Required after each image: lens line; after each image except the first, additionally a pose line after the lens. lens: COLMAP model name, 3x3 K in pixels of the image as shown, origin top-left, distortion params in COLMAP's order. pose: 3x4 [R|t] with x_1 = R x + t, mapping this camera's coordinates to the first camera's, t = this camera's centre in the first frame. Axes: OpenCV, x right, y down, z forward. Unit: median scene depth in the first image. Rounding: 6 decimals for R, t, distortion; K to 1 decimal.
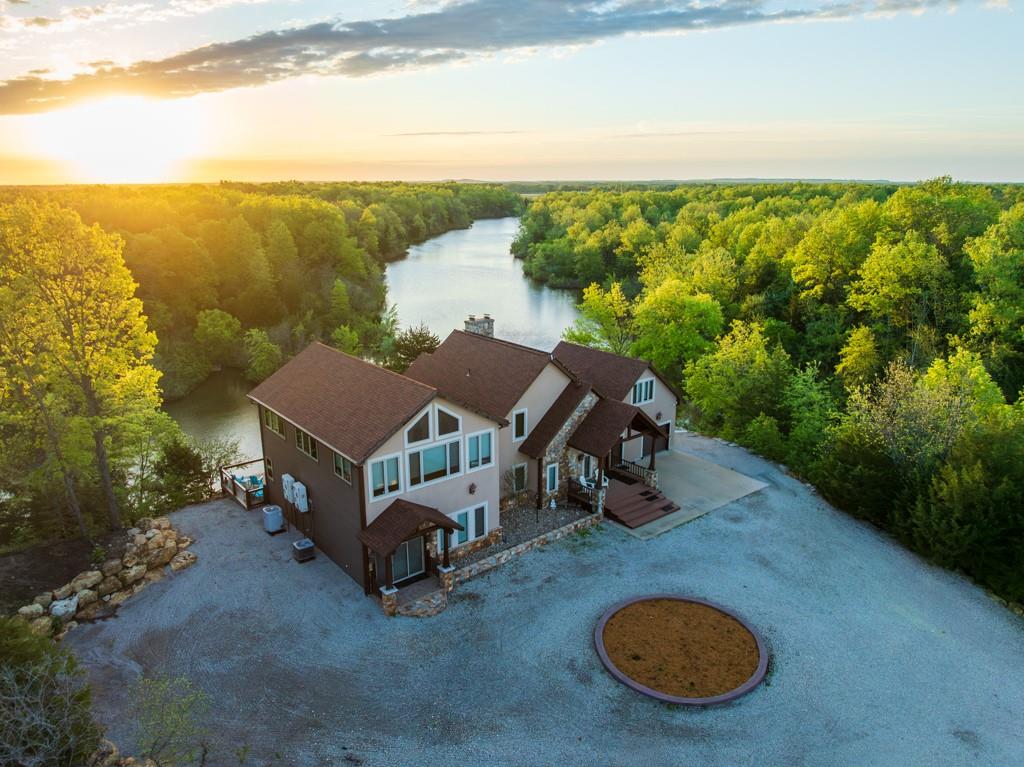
lens RADIAL K [[745.9, 0, 513.9], [0, 745.9, 383.0], [0, 0, 1]] dist [-0.013459, -0.004669]
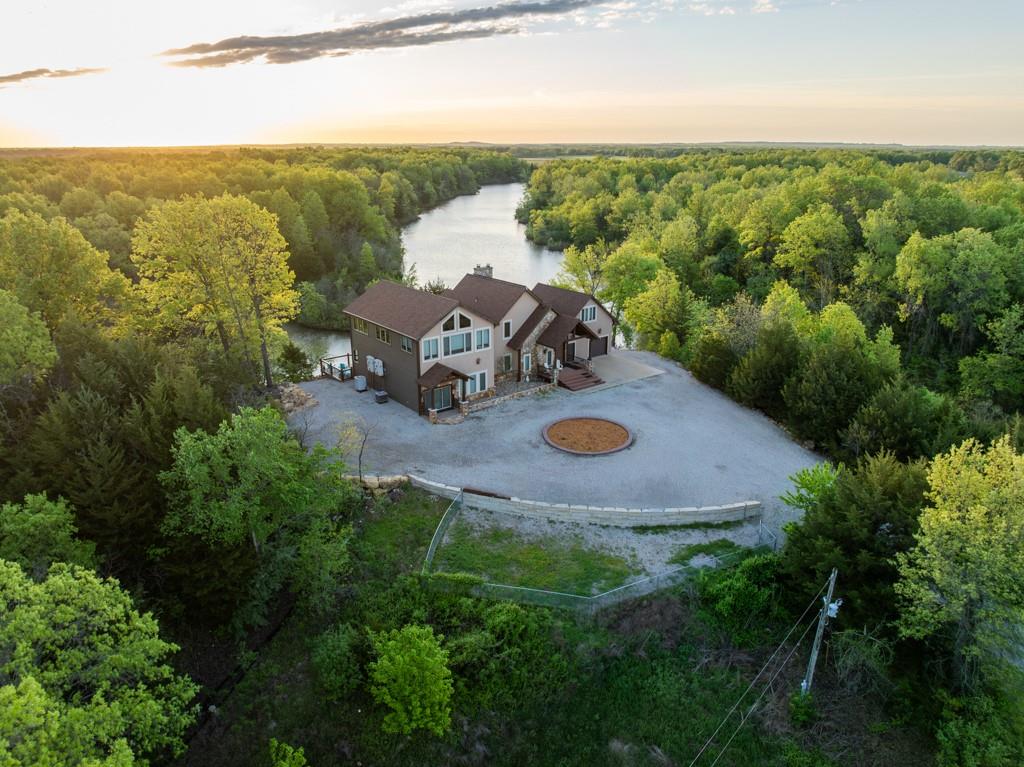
lens RADIAL K [[745.9, 0, 511.7], [0, 745.9, 383.3], [0, 0, 1]] dist [-0.013459, -0.004669]
pose [[0.999915, 0.004949, -0.012103, 0.018829], [-0.004374, 0.998880, 0.047108, 0.047773], [0.012323, -0.047051, 0.998816, -0.322275]]
